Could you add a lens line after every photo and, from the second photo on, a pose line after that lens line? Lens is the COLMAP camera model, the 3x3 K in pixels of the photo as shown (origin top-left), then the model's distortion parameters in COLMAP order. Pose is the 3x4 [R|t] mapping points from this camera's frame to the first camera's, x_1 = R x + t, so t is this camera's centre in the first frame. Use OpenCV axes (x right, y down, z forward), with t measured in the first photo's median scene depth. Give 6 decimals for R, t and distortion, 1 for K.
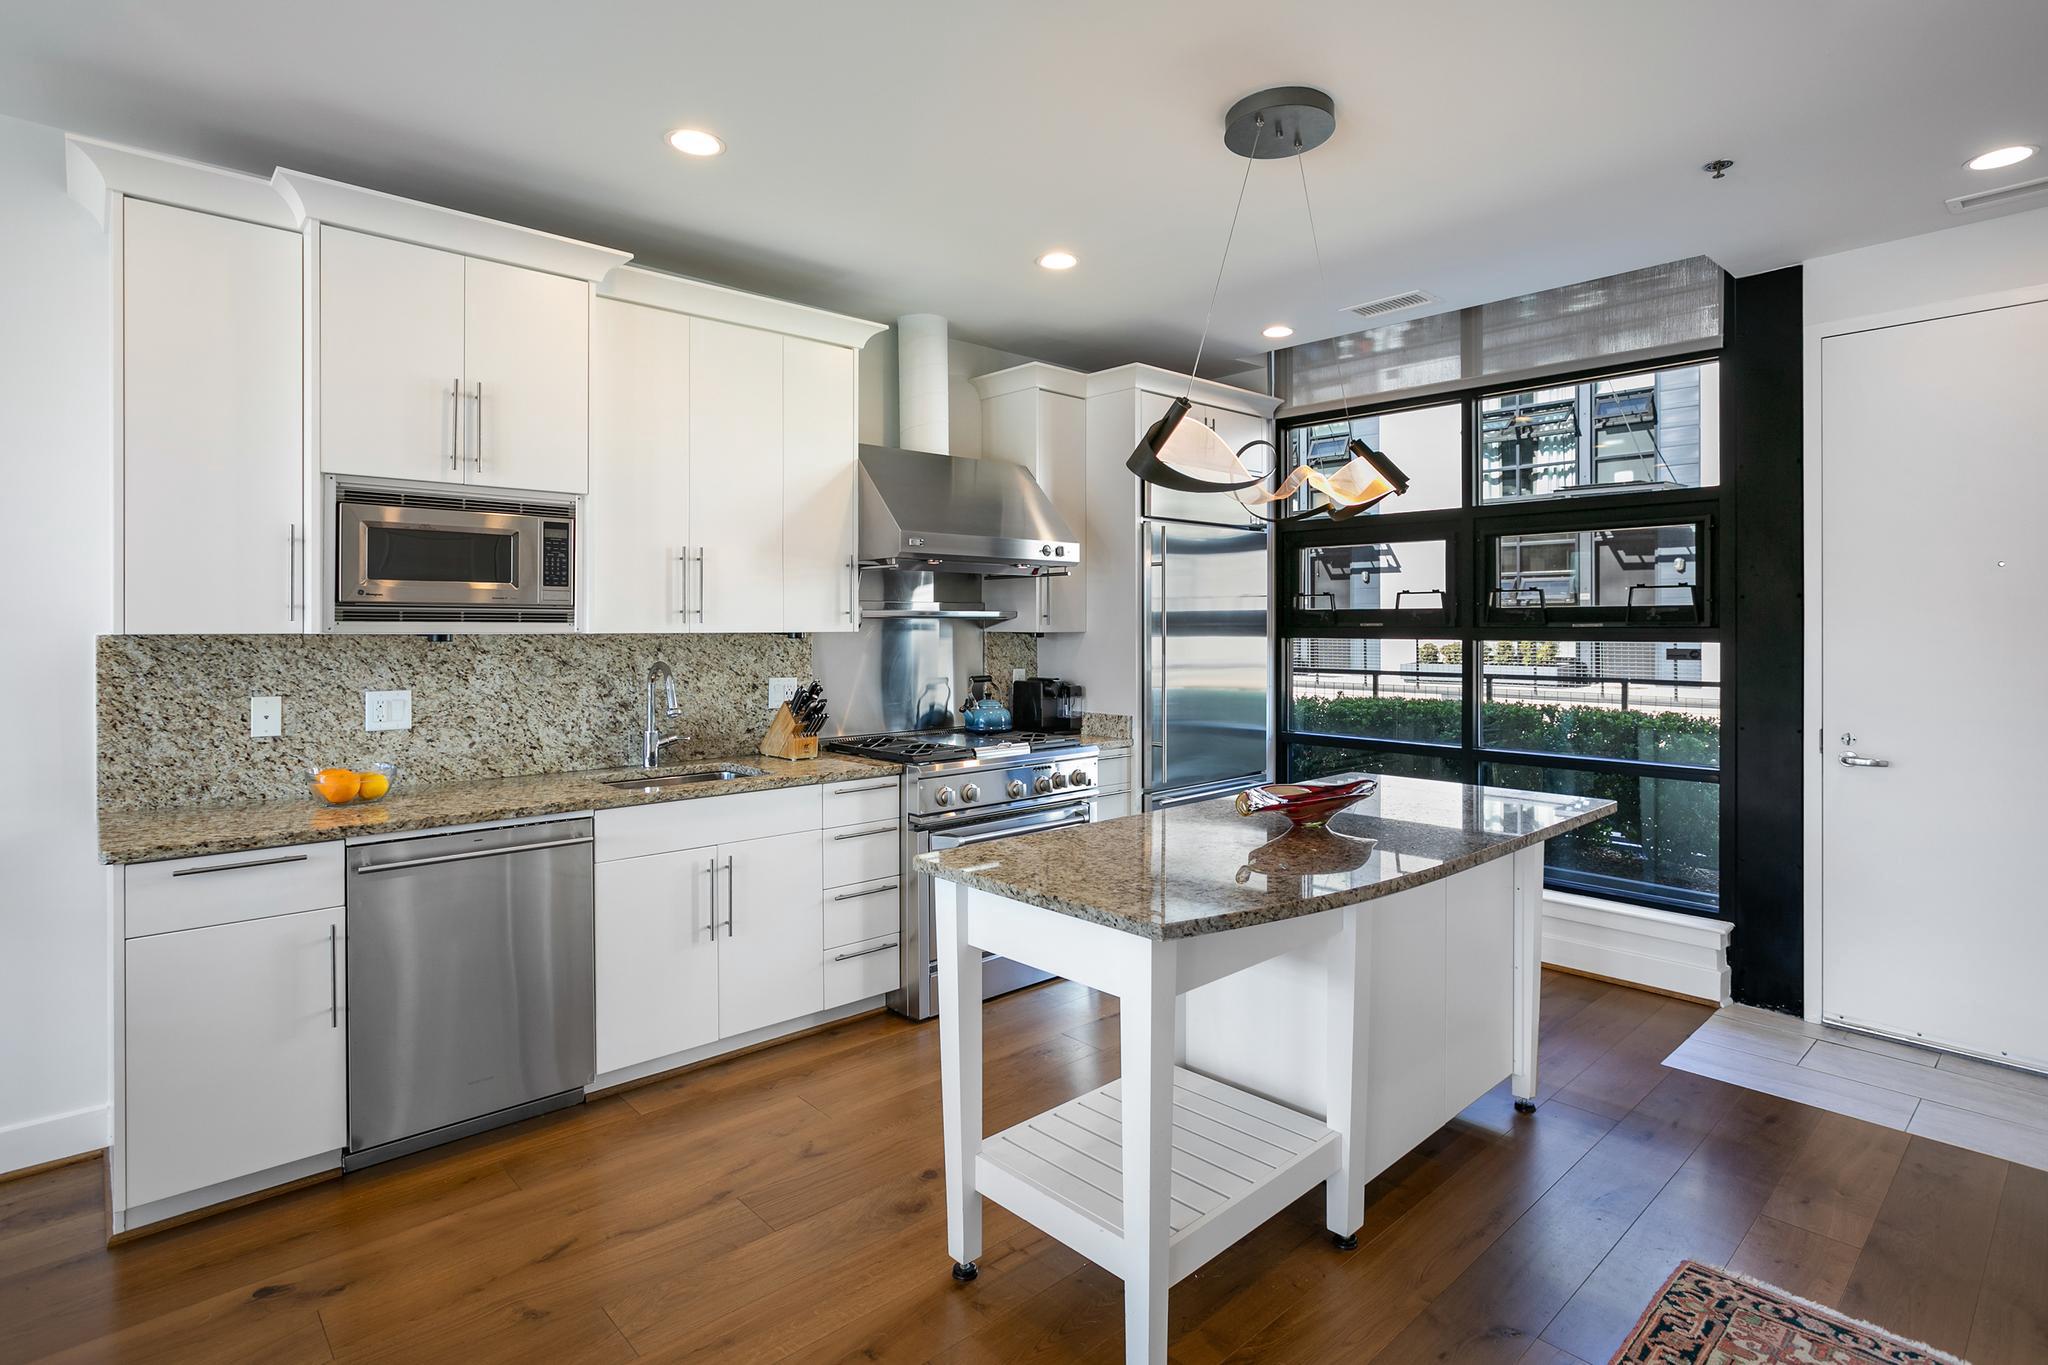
lens RADIAL K [[970.9, 0, 1052.5], [0, 970.9, 626.6], [0, 0, 1]] dist [-0.000521, 0.000031]
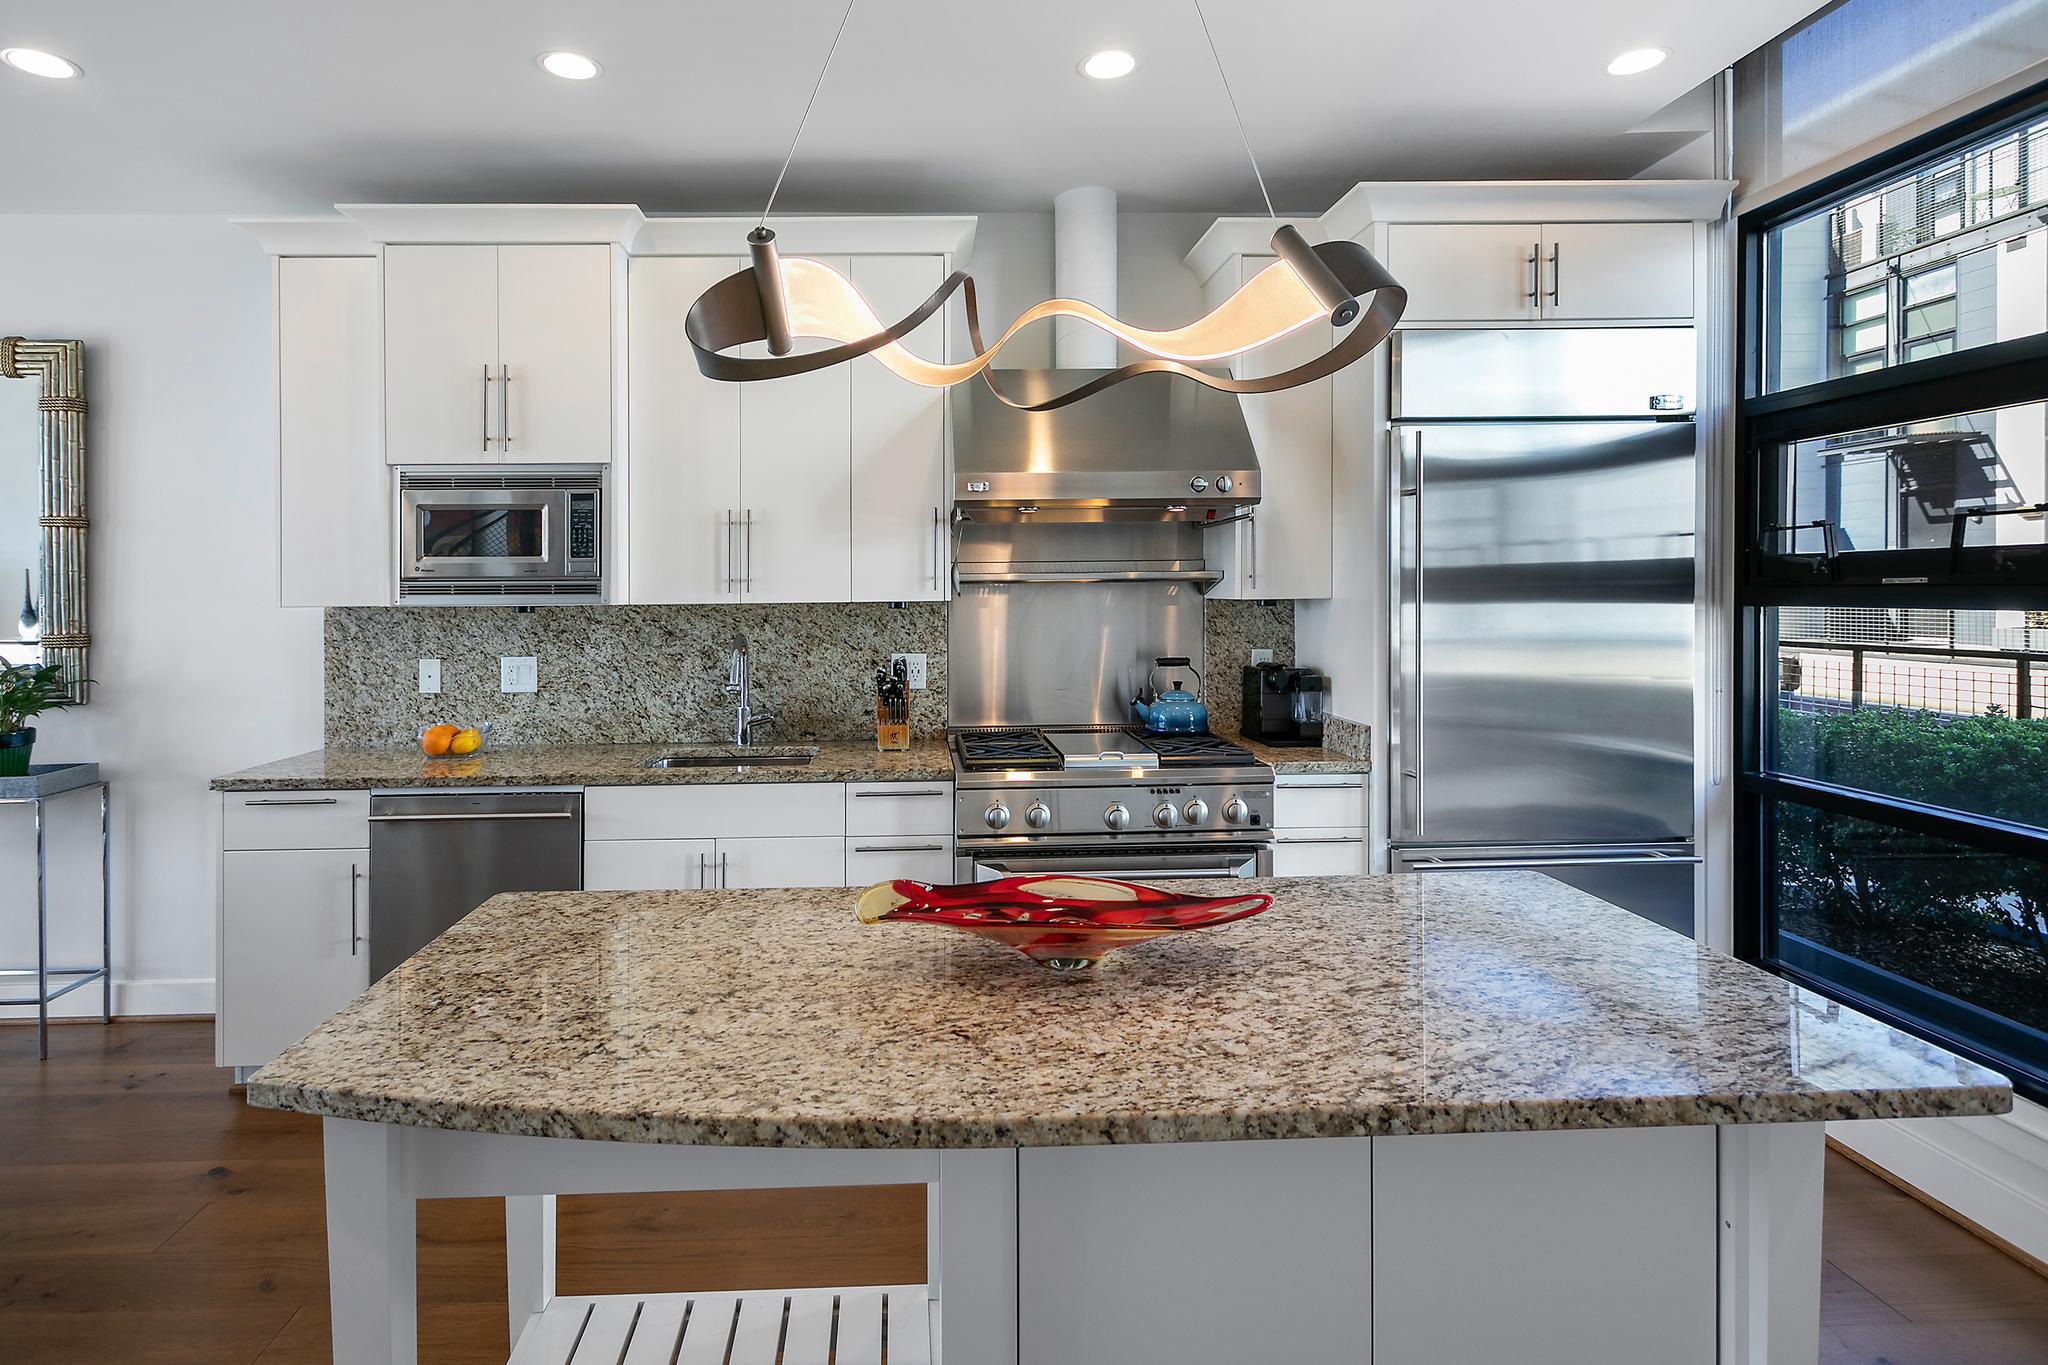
lens RADIAL K [[1061.4, 0, 1008.5], [0, 1061.4, 602.7], [0, 0, 1]] dist [0.001136, 0.000580]
pose [[0.770907, -0.000792, -0.636947, 0.483533], [0.010274, 0.999885, 0.011191, -0.002824], [0.636865, -0.015171, 0.770826, 0.405223]]
